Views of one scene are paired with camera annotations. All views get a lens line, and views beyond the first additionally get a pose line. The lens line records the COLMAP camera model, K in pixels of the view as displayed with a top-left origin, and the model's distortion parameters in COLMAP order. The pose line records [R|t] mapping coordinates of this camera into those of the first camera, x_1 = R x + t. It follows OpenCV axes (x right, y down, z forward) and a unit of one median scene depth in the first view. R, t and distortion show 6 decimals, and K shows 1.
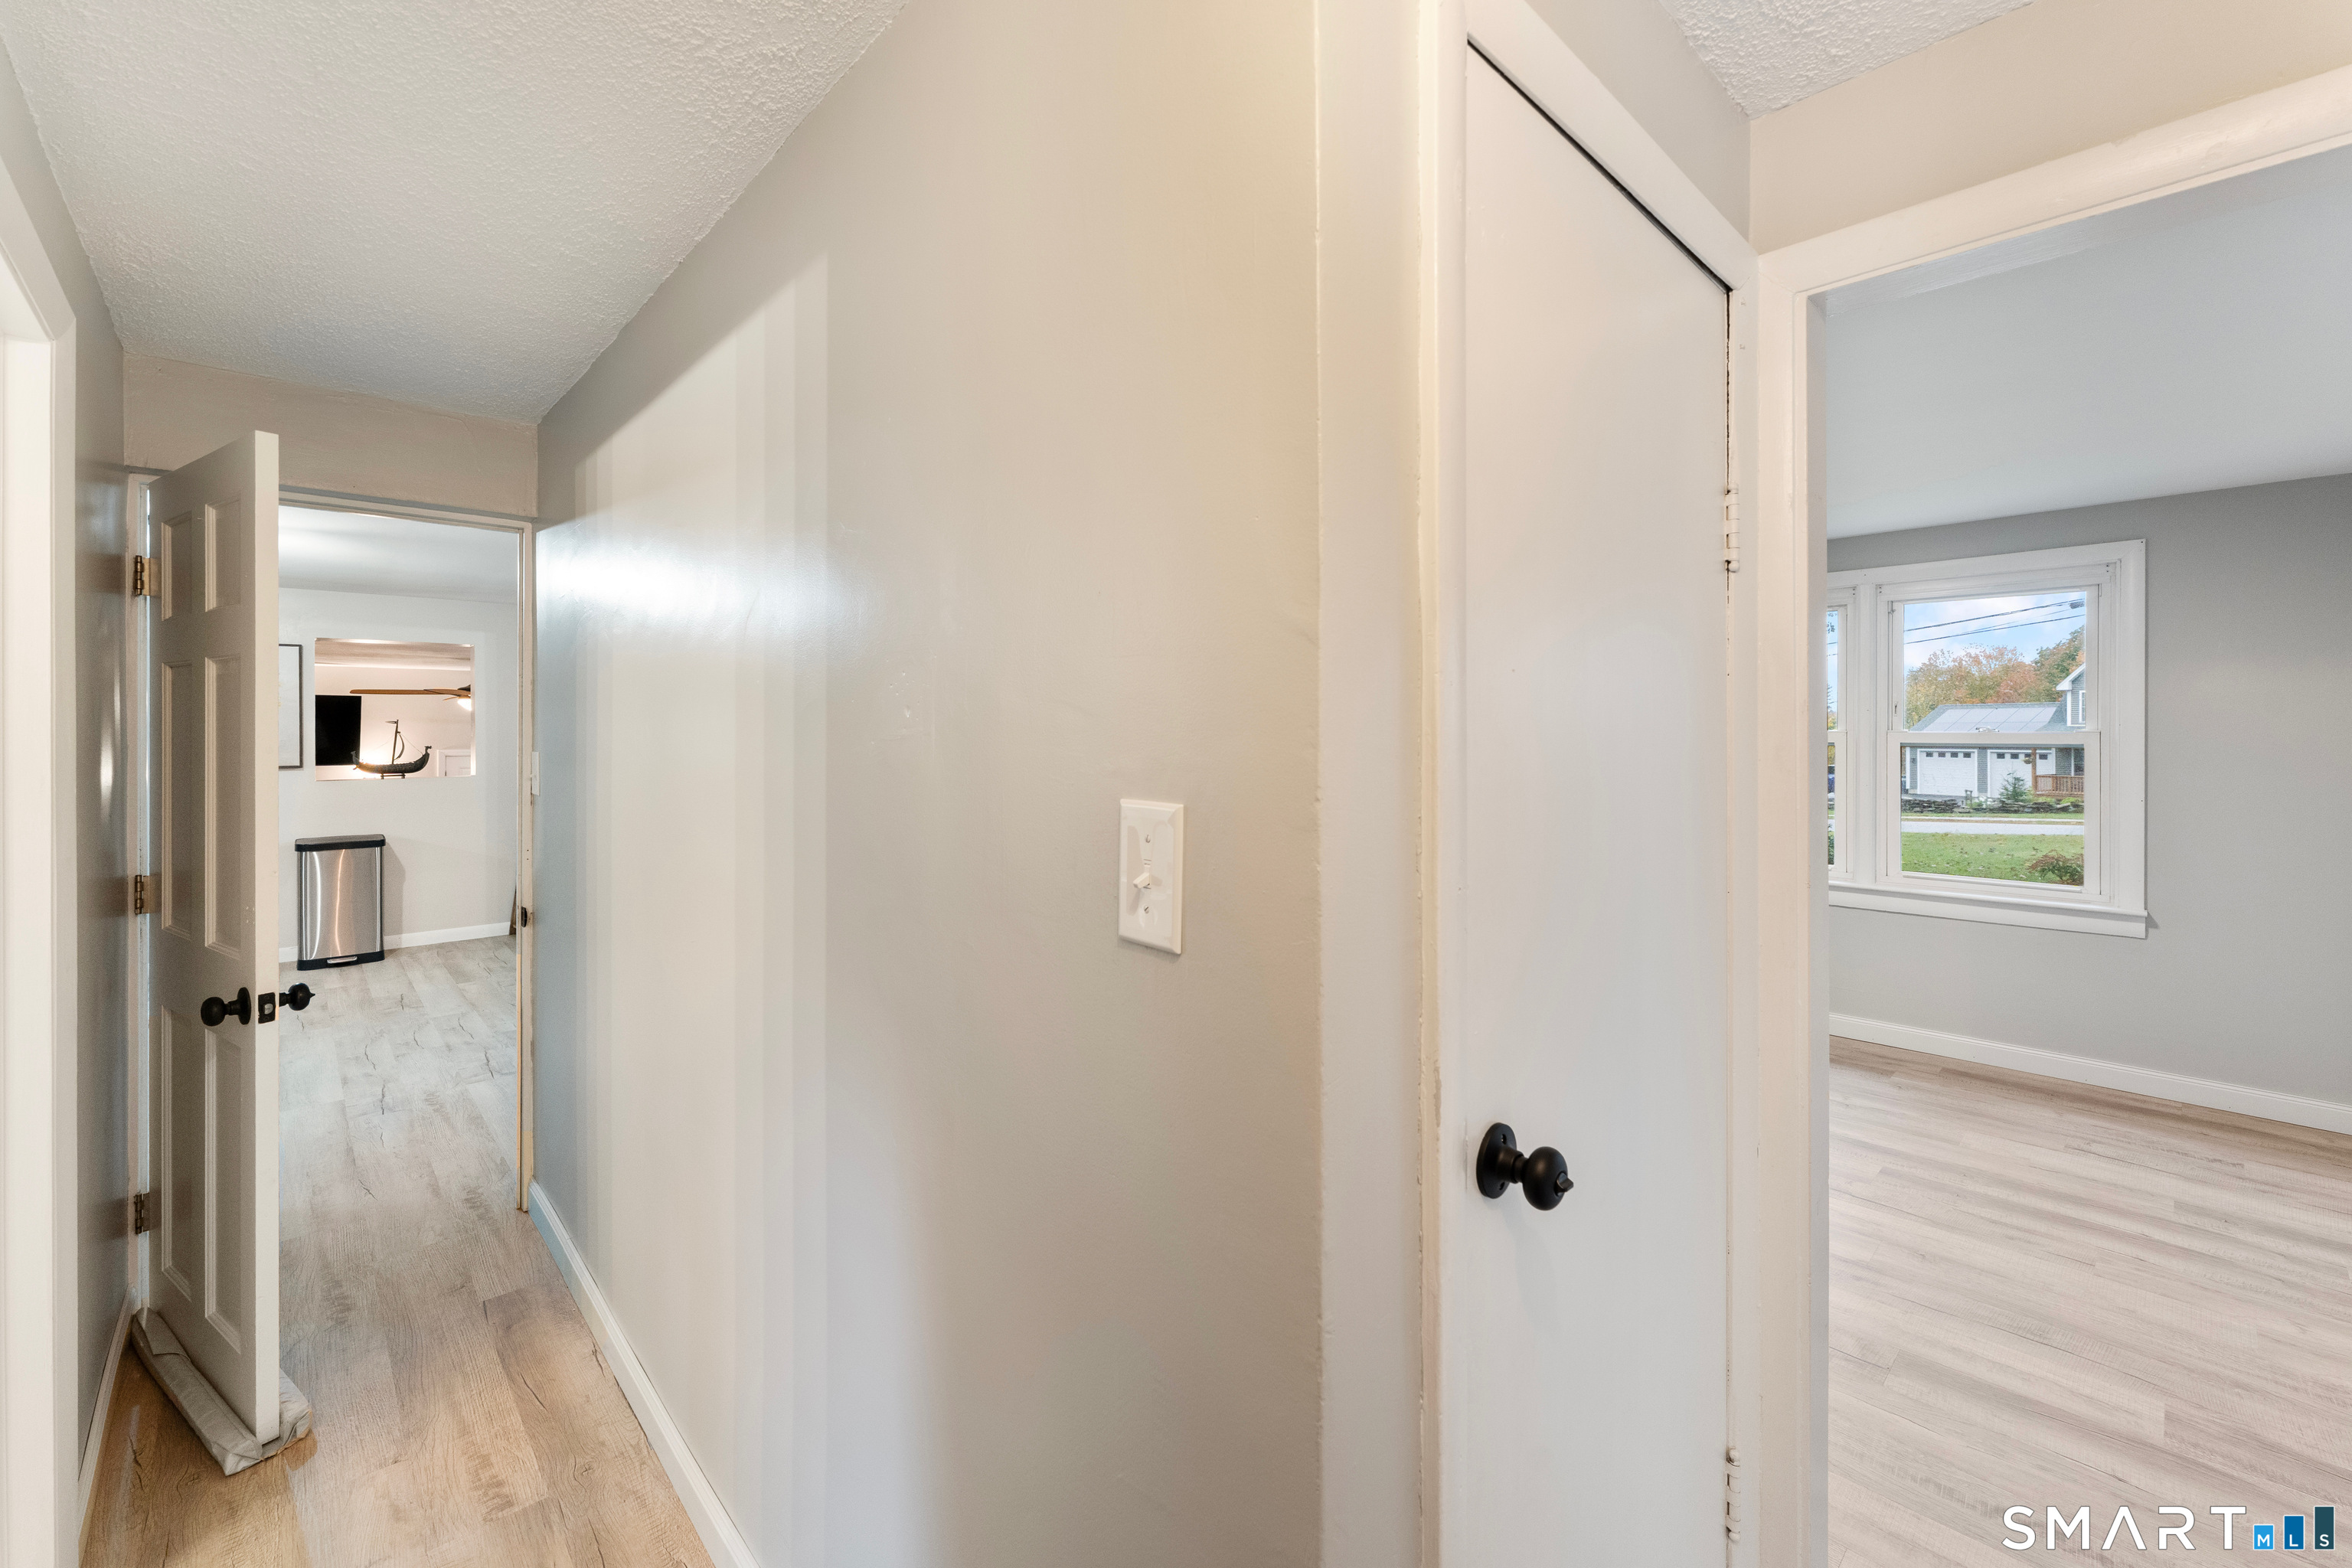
lens RADIAL K [[938.3, 0, 1168.4], [0, 938.3, 735.2], [0, 0, 1]] dist [-0.008811, 0.000190]
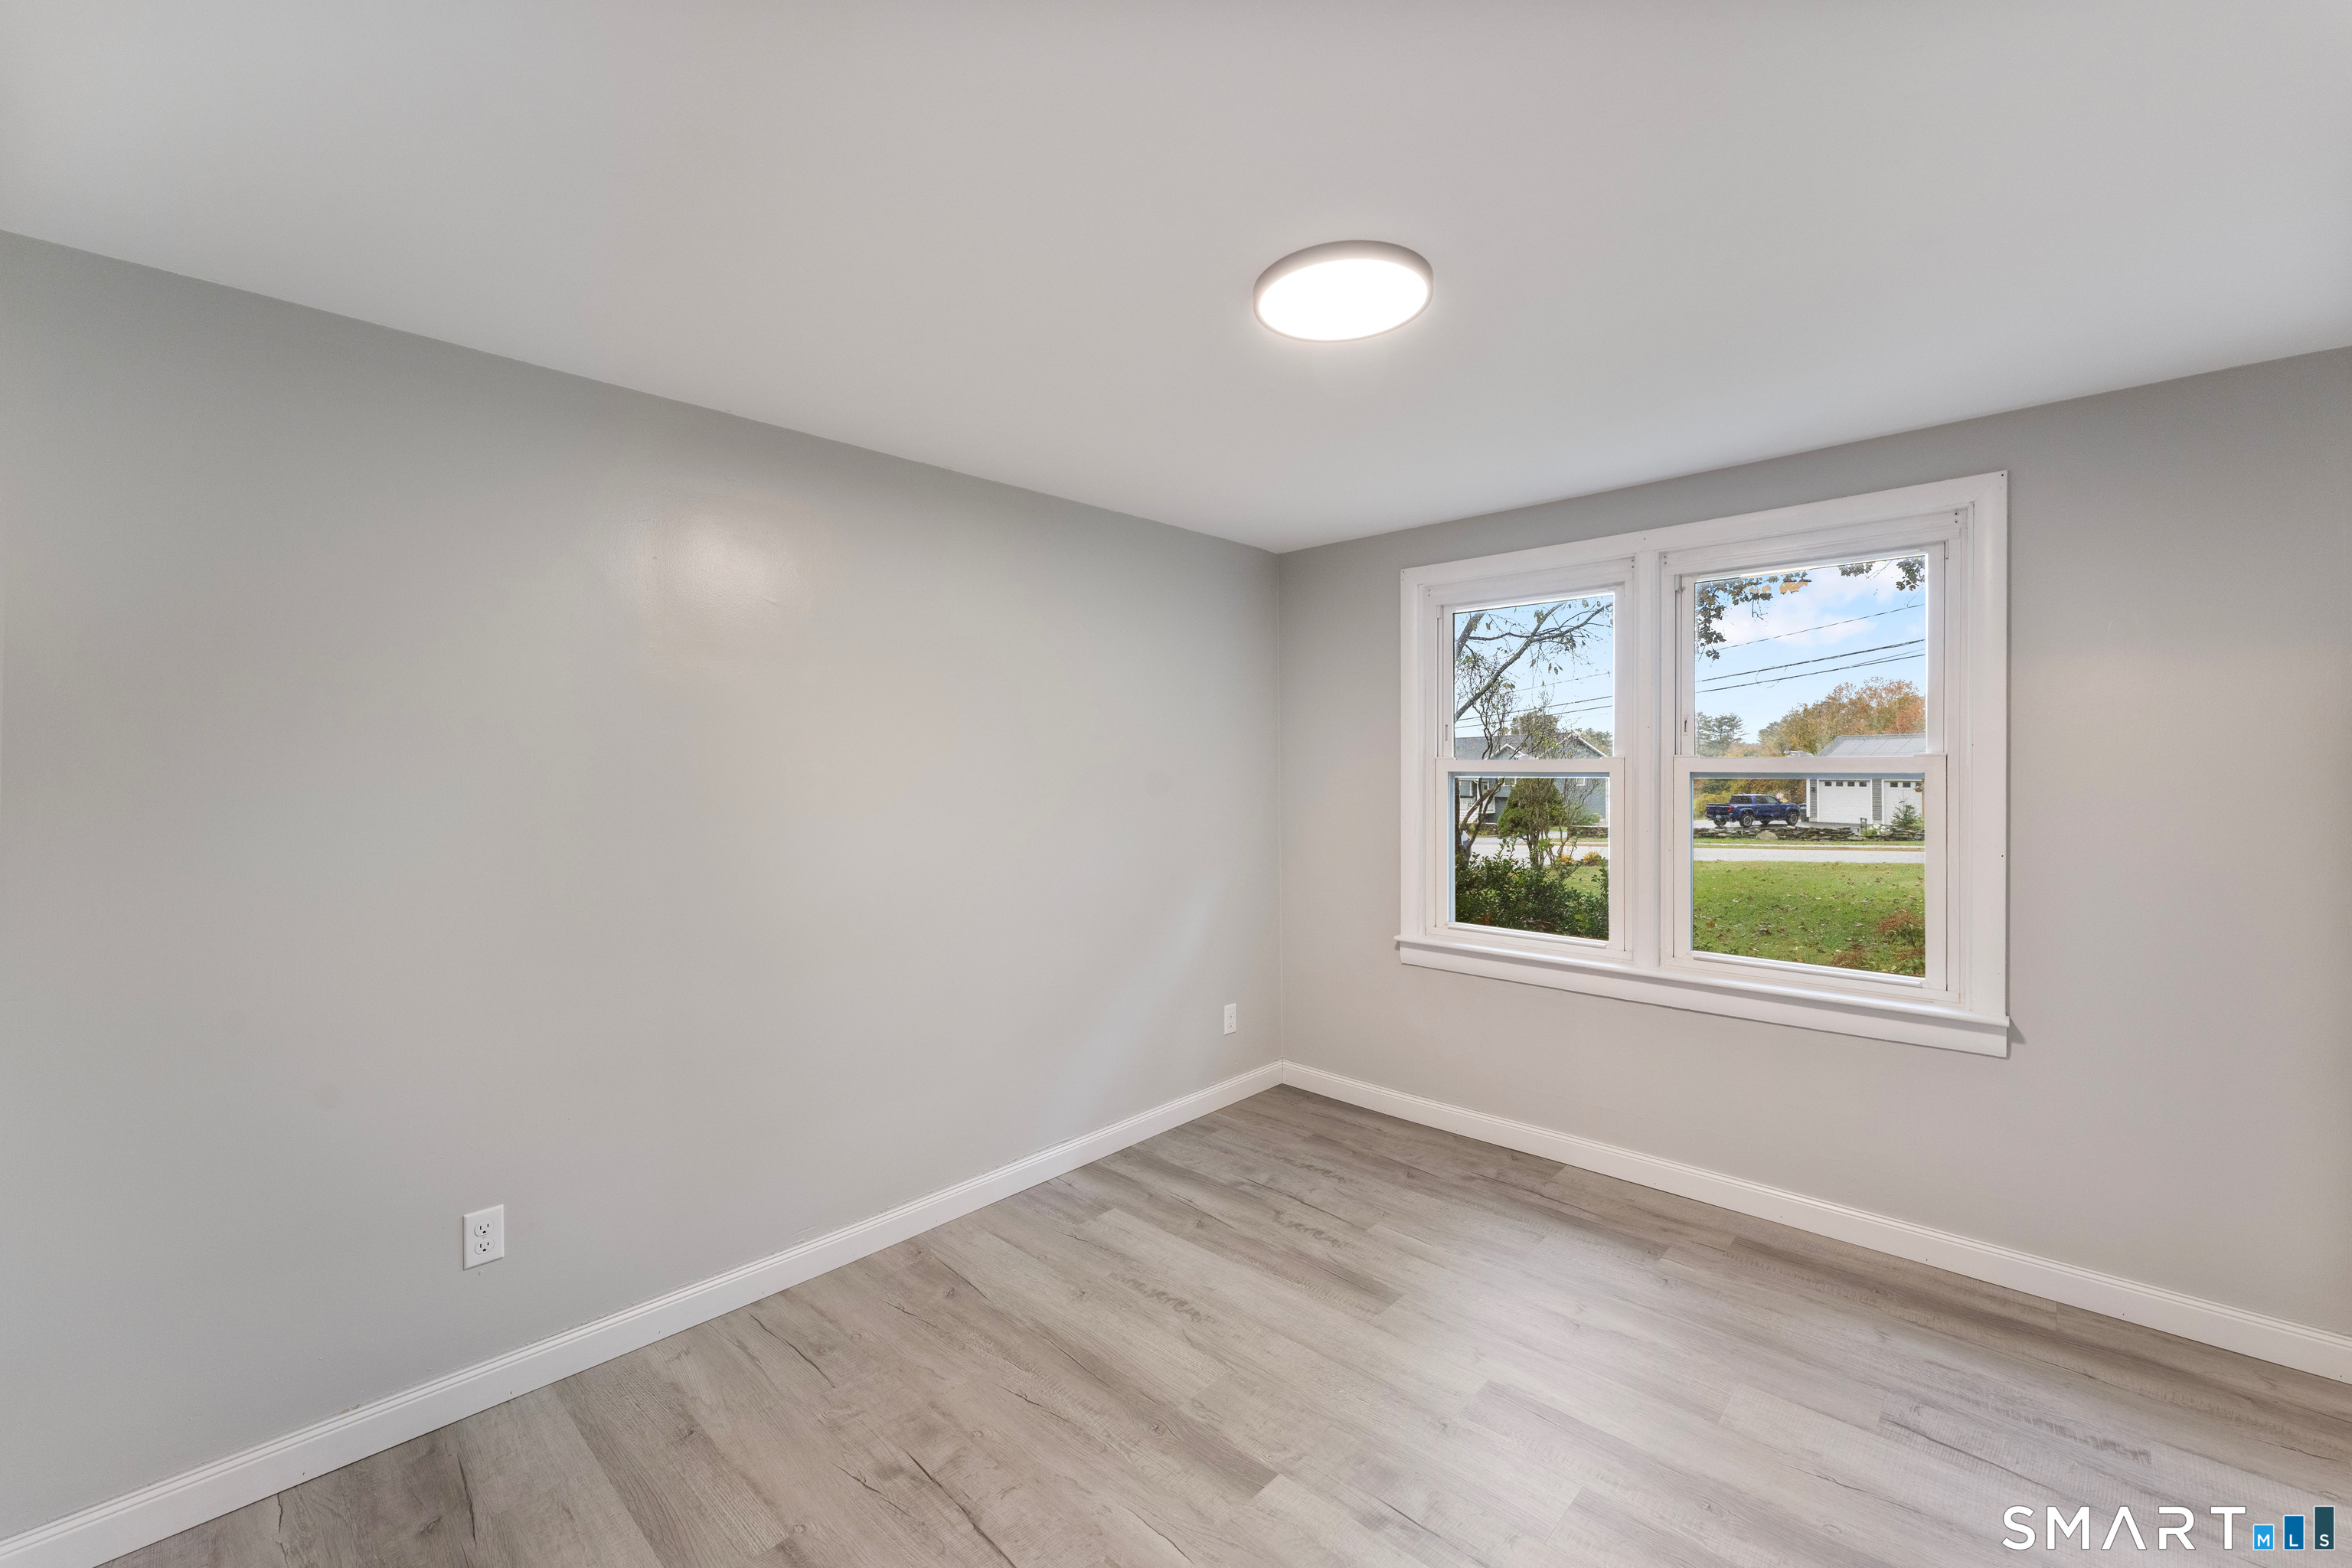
lens RADIAL K [[938.3, 0, 1174.7], [0, 938.3, 776.3], [0, 0, 1]] dist [-0.008811, 0.000190]
pose [[0.997544, -0.006635, 0.069732, 0.330212], [0.006112, 0.999952, 0.007713, 0.002915], [-0.069780, -0.007268, 0.997536, 0.302368]]
